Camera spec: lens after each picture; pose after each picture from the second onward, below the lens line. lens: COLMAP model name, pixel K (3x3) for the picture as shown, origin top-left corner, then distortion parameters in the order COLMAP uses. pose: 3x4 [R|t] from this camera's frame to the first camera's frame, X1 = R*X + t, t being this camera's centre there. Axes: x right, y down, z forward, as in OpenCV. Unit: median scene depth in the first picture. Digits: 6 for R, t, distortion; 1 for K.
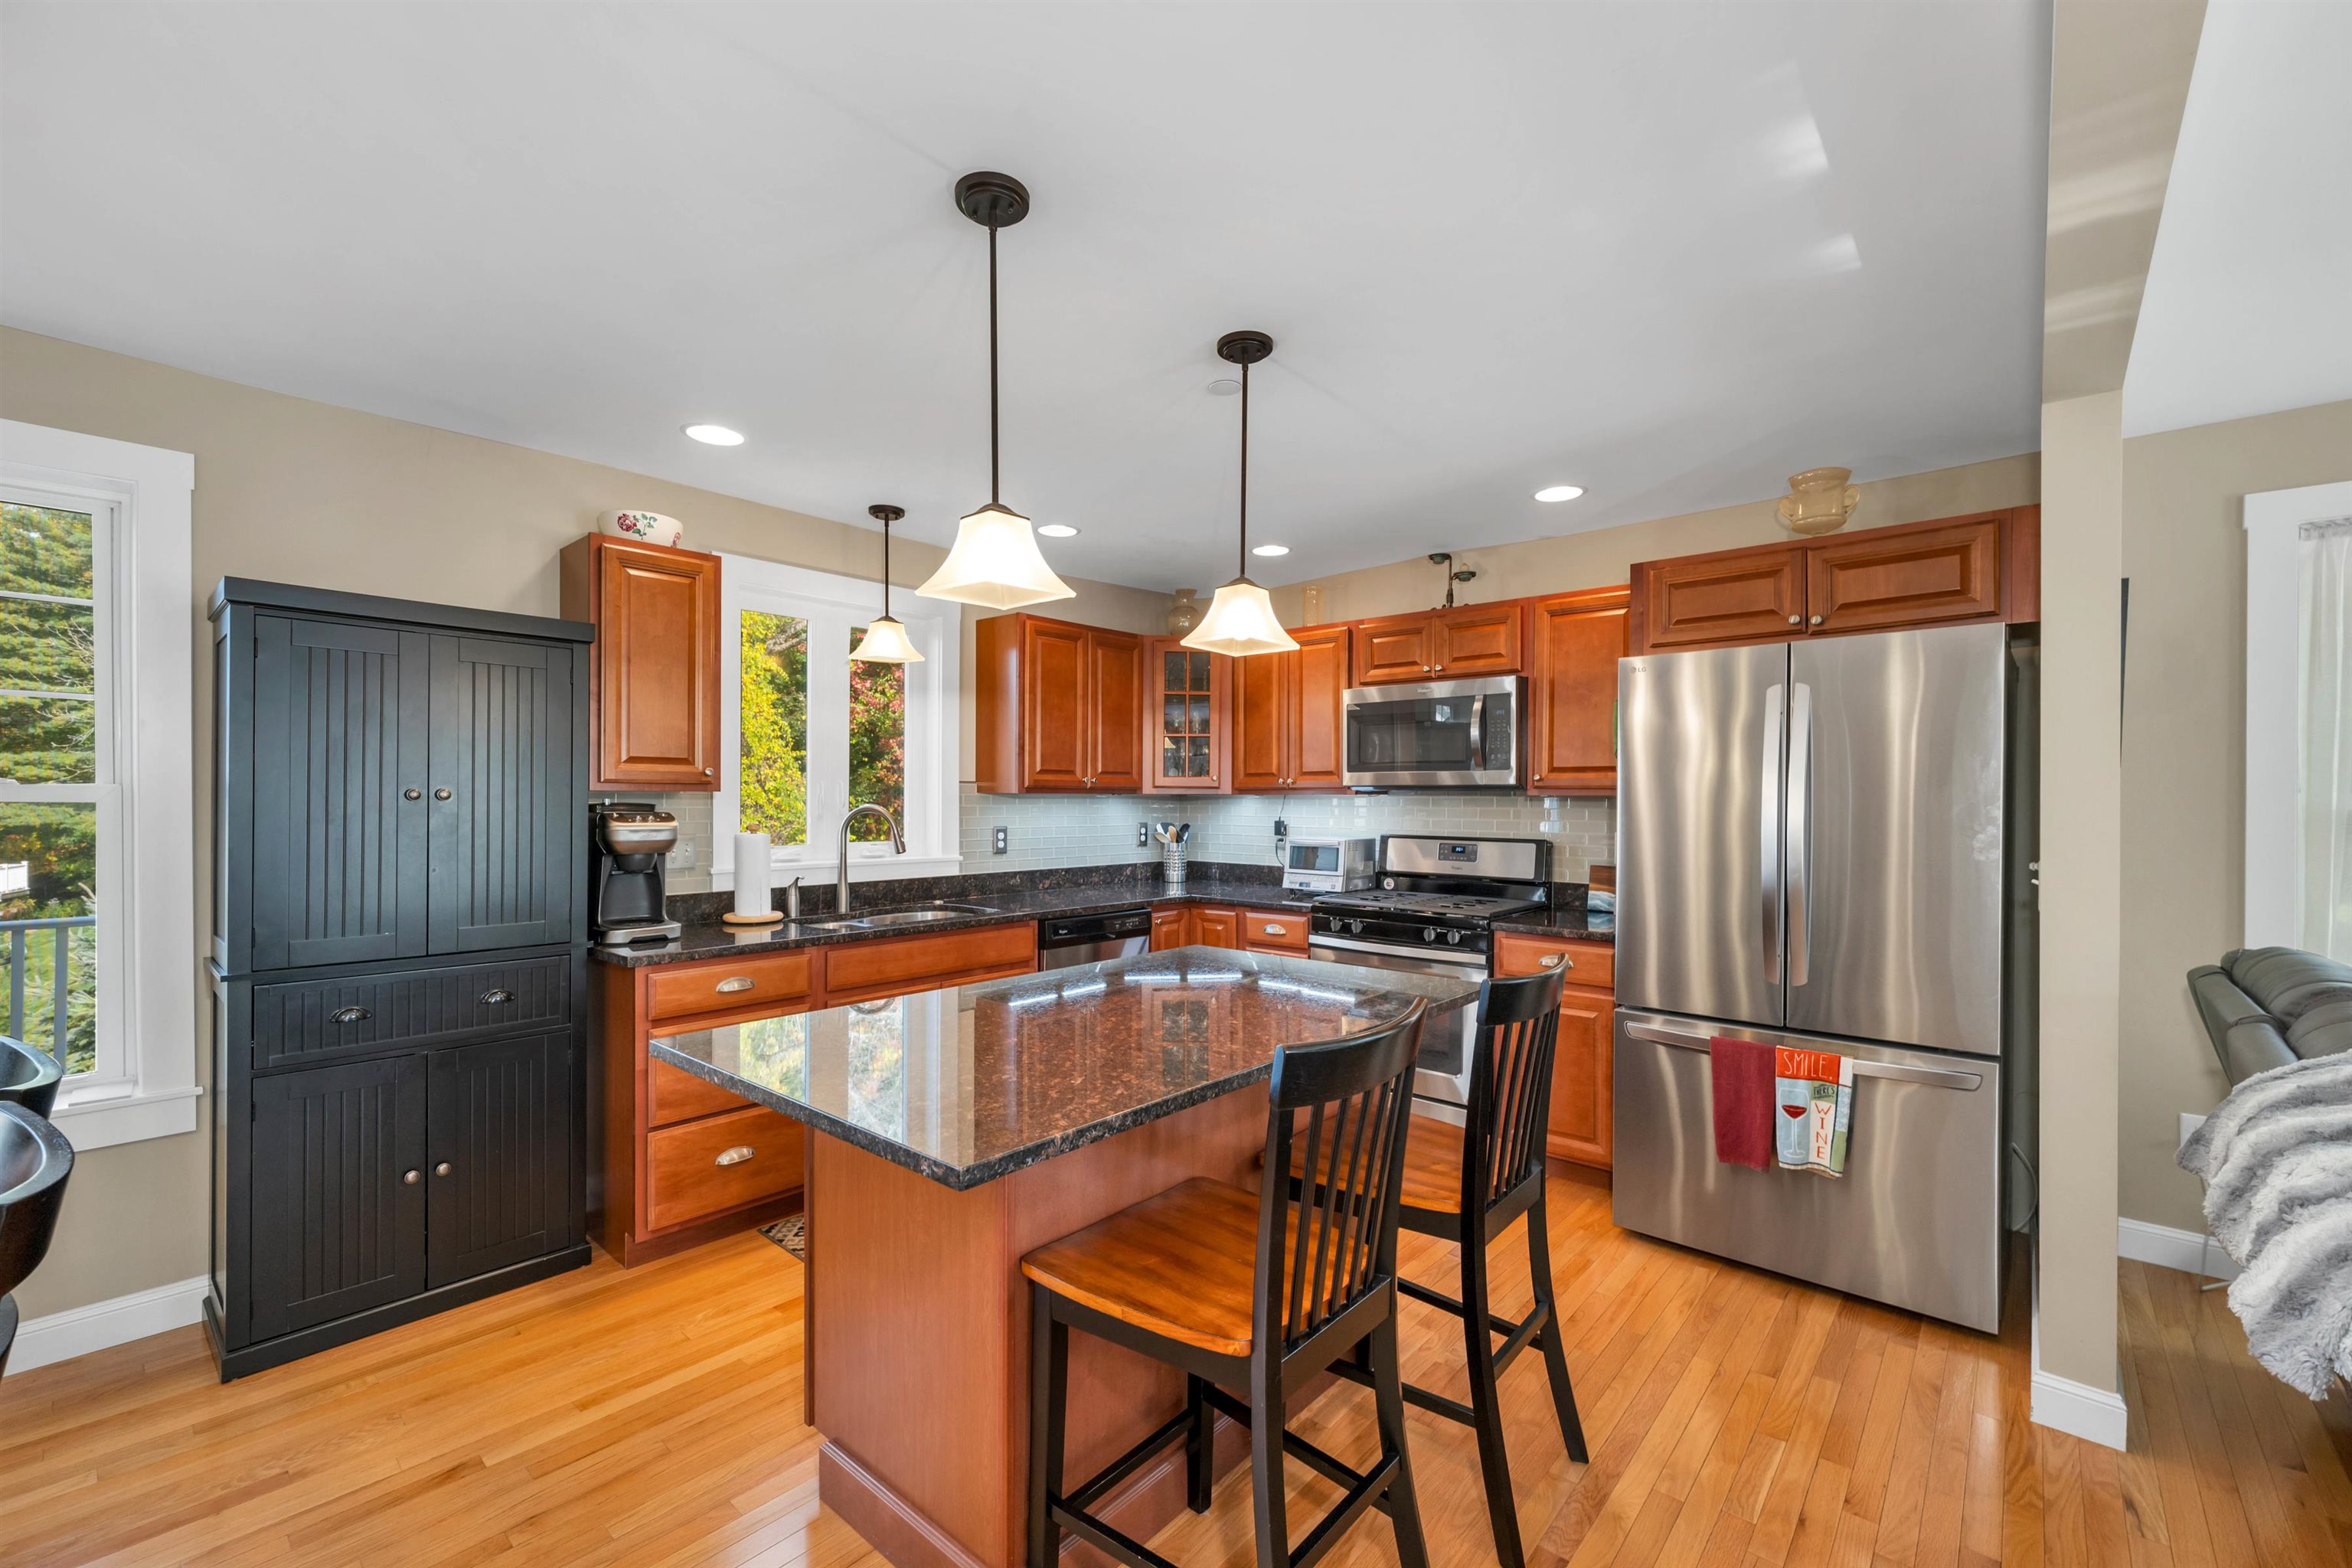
lens RADIAL K [[969.1, 0, 1180.2], [0, 969.1, 807.3], [0, 0, 1]] dist [-0.000185, -0.000086]
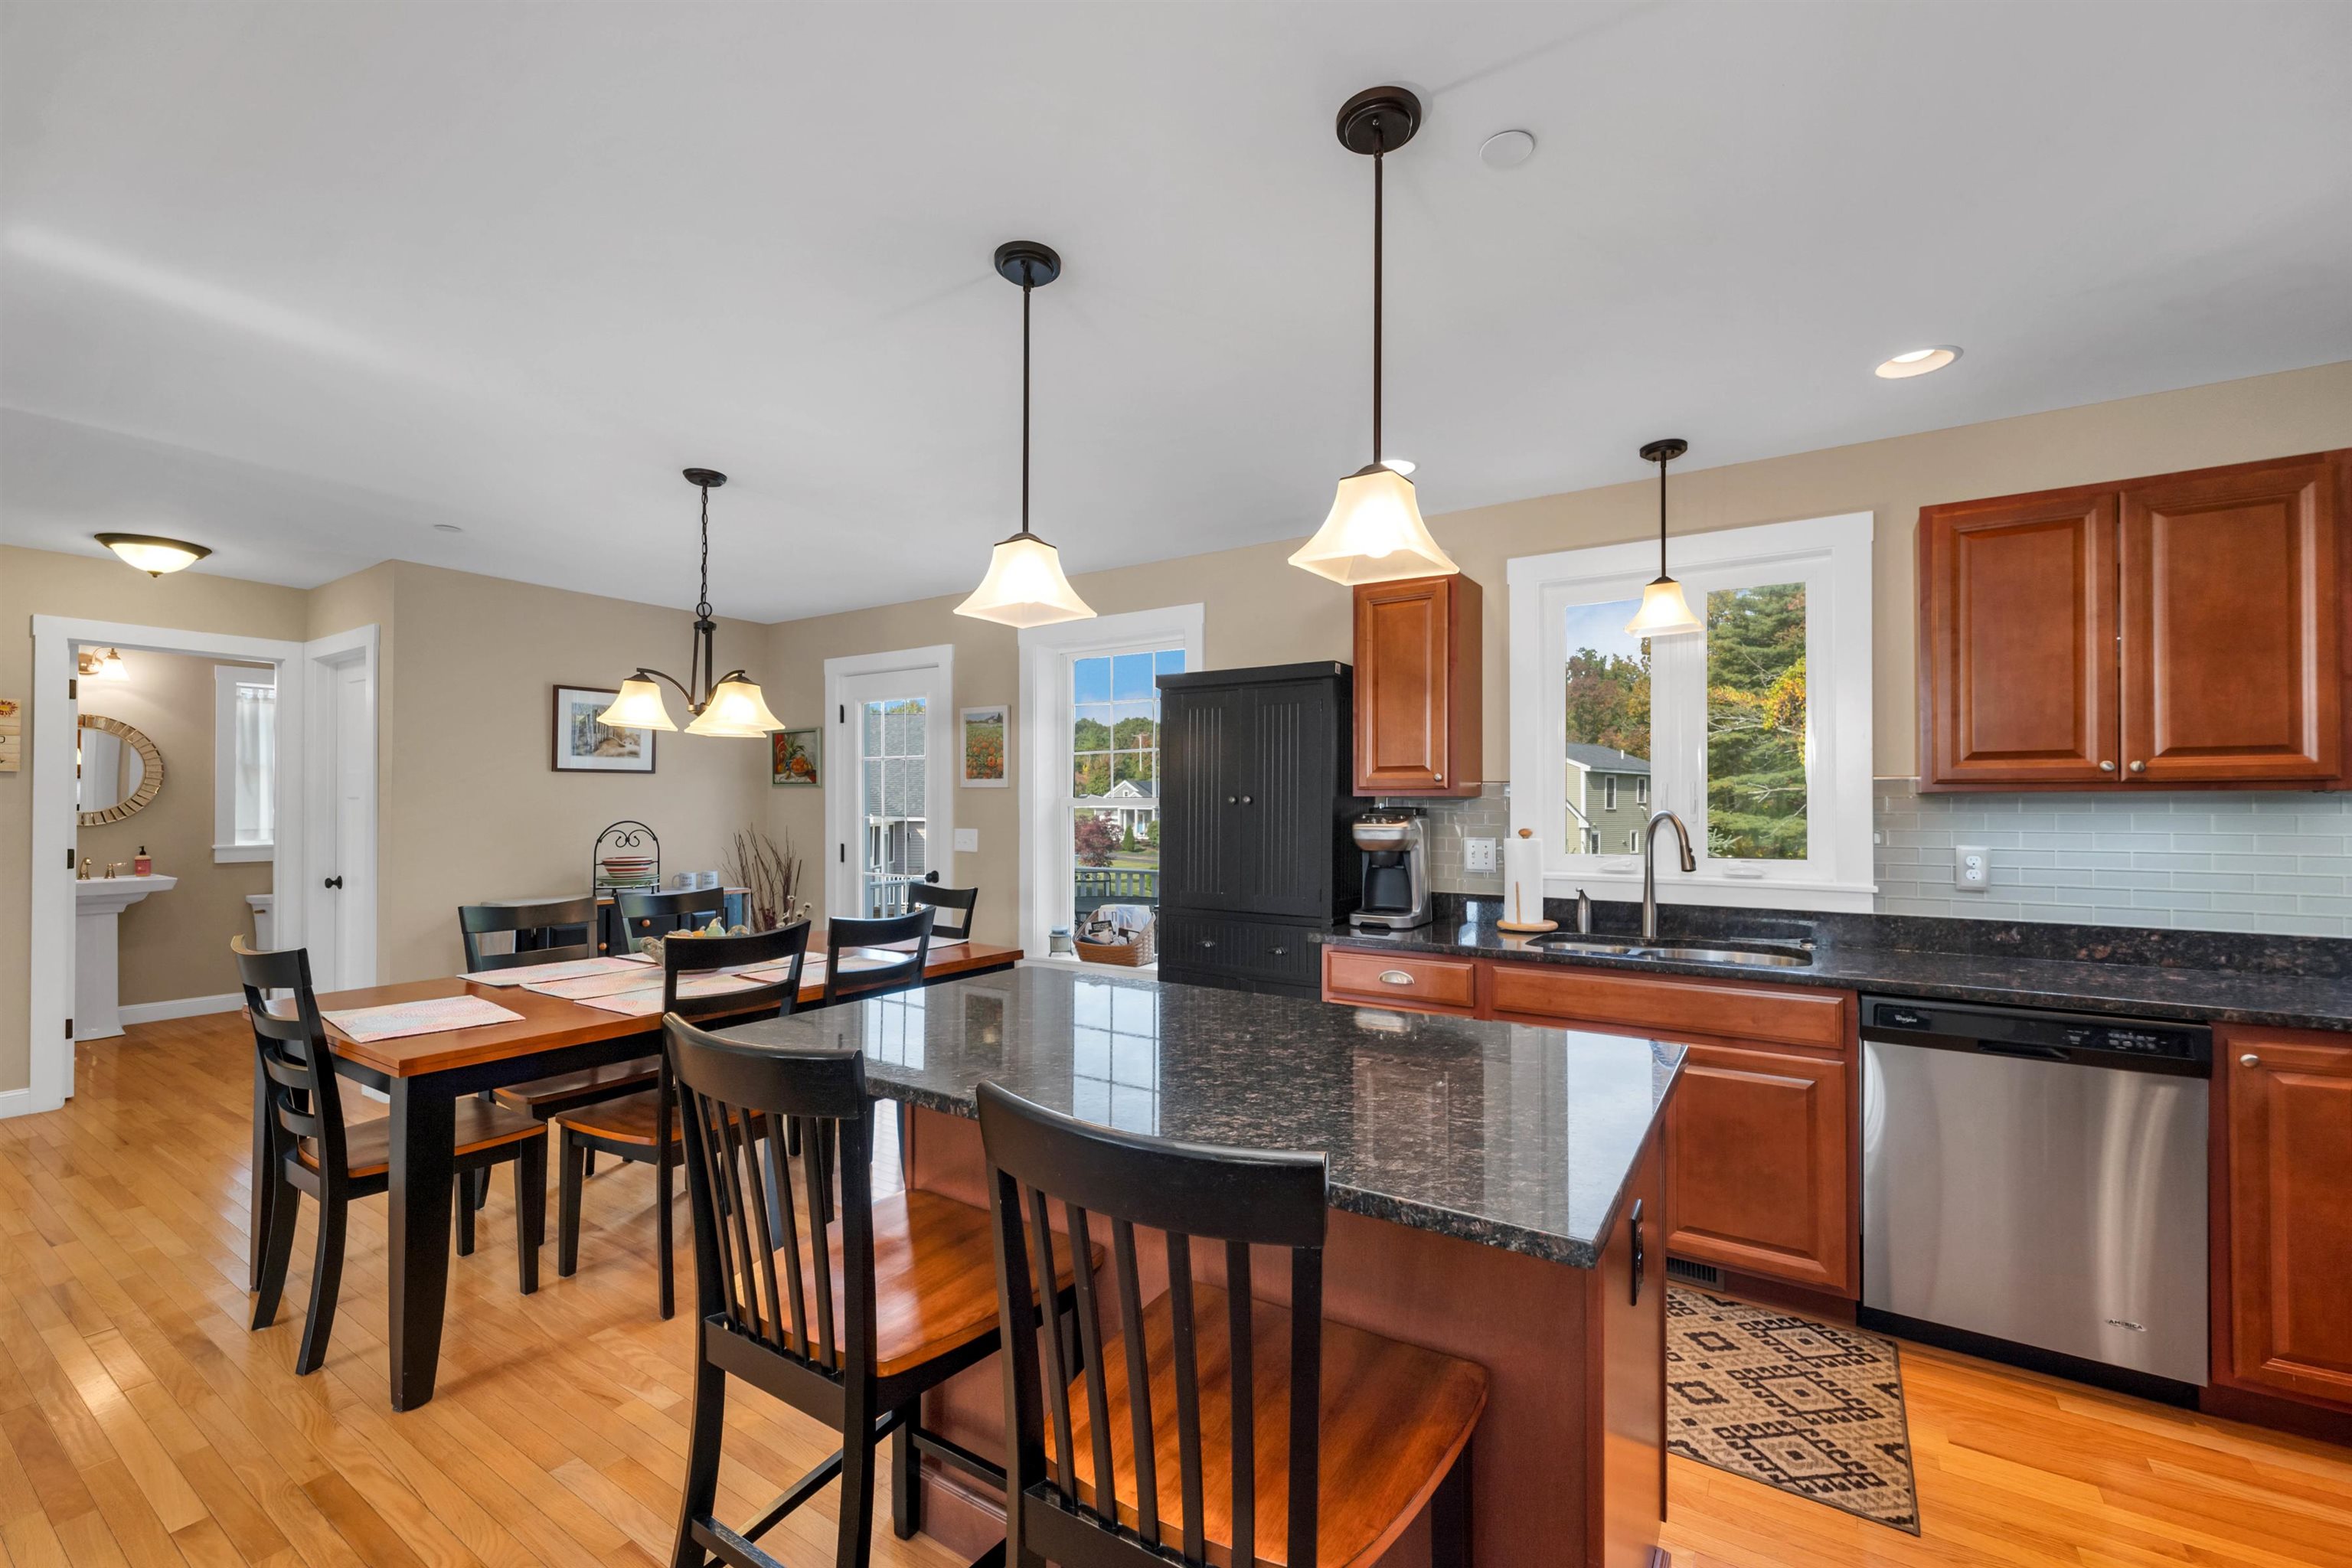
lens RADIAL K [[968.2, 0, 1175.2], [0, 968.2, 800.5], [0, 0, 1]] dist [0.000943, -0.000087]
pose [[0.134971, -0.009644, -0.990803, 0.429020], [-0.008938, 0.999900, -0.010951, 0.002110], [0.990809, 0.010334, 0.134871, 0.472105]]
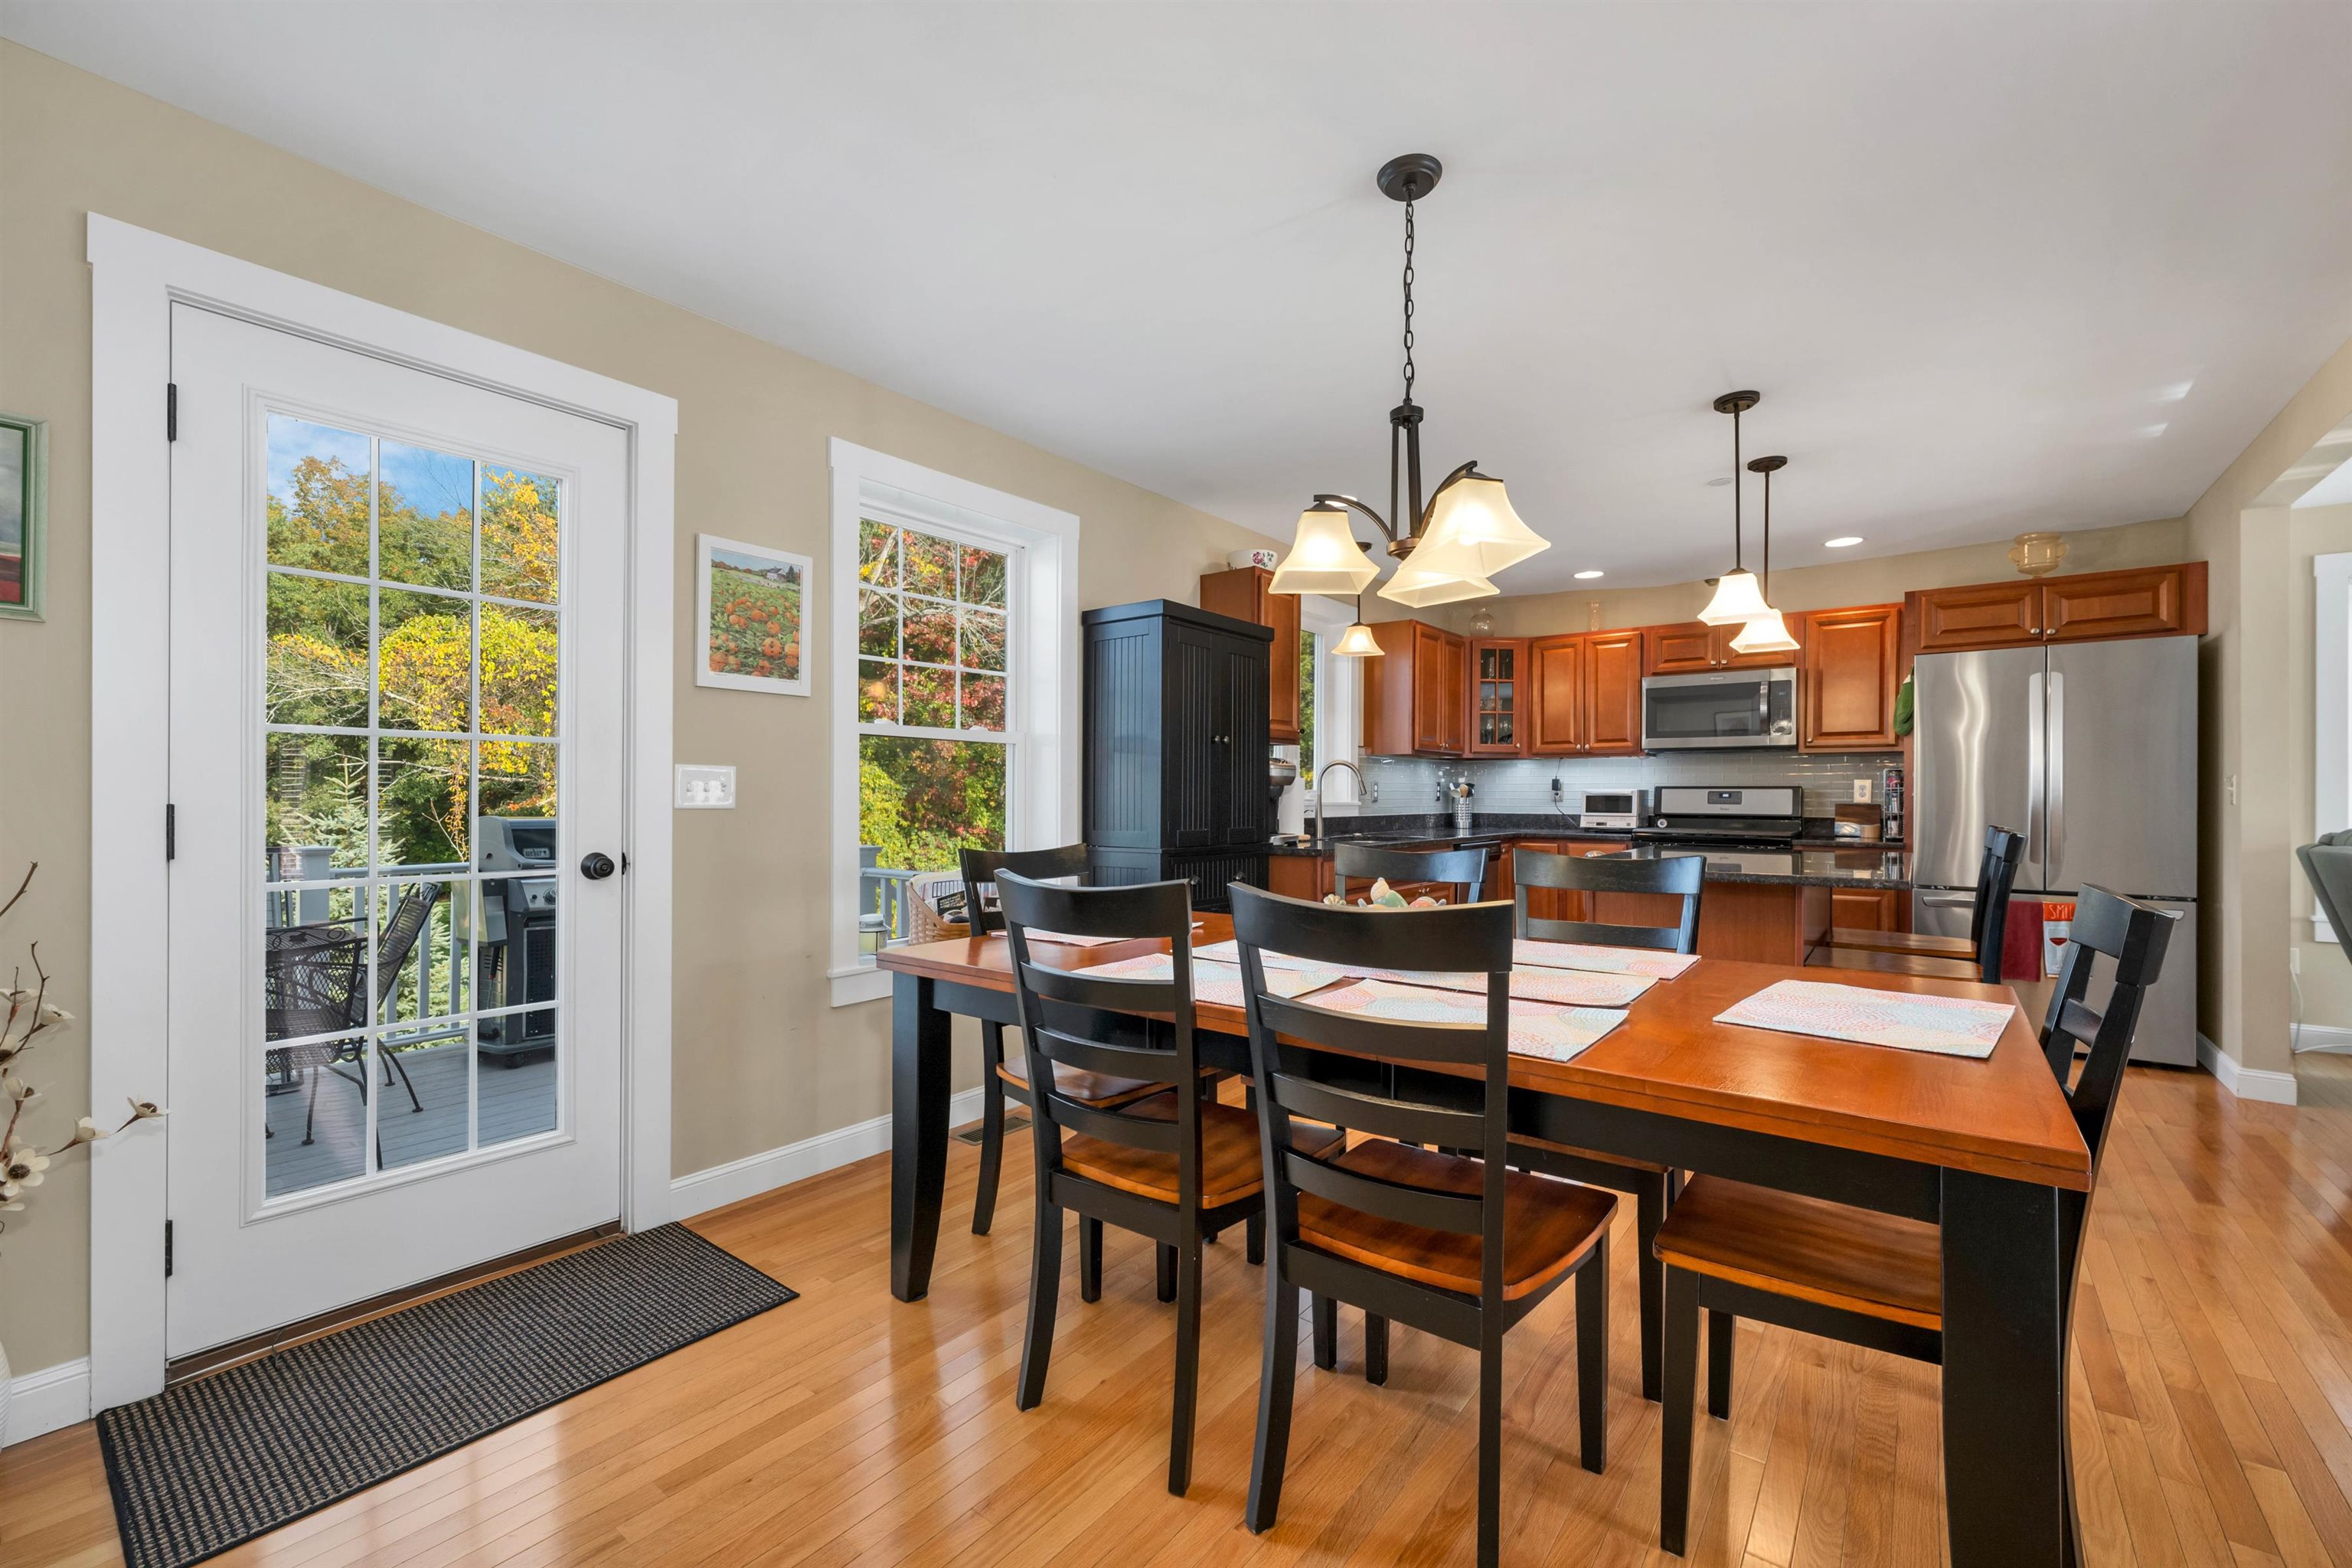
lens RADIAL K [[968.2, 0, 1175.2], [0, 968.2, 800.5], [0, 0, 1]] dist [0.000943, -0.000087]
pose [[0.998373, -0.003146, 0.056927, -0.622148], [0.003294, 0.999991, -0.002508, 0.057066], [-0.056918, 0.002691, 0.998375, -0.347838]]
